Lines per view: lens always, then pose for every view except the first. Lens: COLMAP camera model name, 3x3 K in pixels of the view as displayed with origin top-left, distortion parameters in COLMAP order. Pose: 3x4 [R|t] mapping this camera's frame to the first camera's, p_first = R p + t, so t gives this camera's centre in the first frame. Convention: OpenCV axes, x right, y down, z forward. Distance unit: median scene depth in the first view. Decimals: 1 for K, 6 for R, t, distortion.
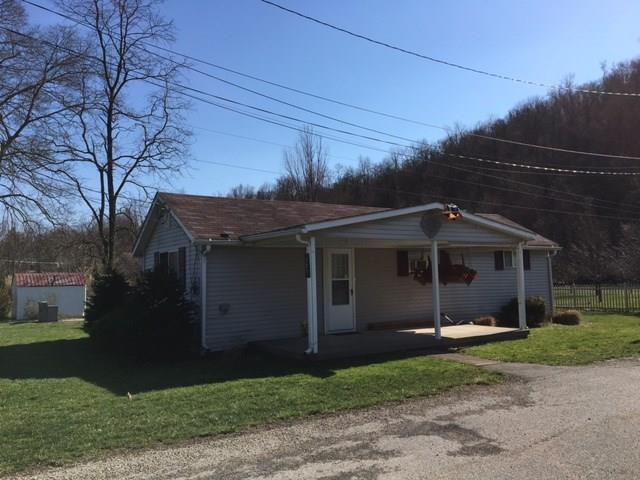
lens RADIAL K [[543.4, 0, 321.6], [0, 543.4, 238.8], [0, 0, 1]] dist [0.060426, -0.037492]
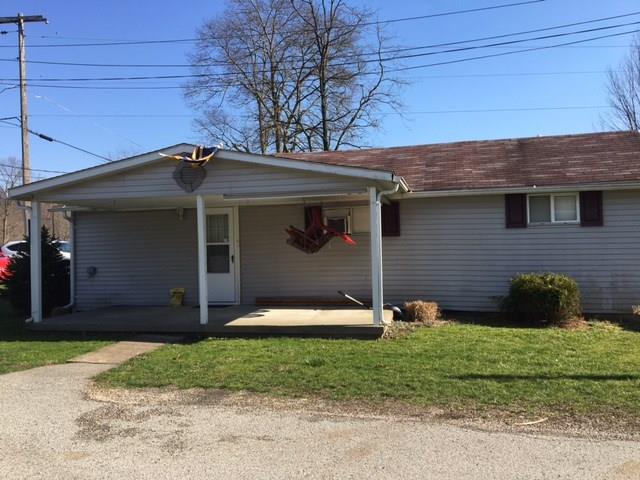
lens RADIAL K [[543.4, 0, 320.8], [0, 543.4, 240.5], [0, 0, 1]] dist [0.060426, -0.037492]
pose [[0.682589, 0.004471, -0.730789, 0.769849], [0.058729, 0.996411, 0.060952, 0.026212], [0.728439, -0.084523, 0.679877, 0.527996]]
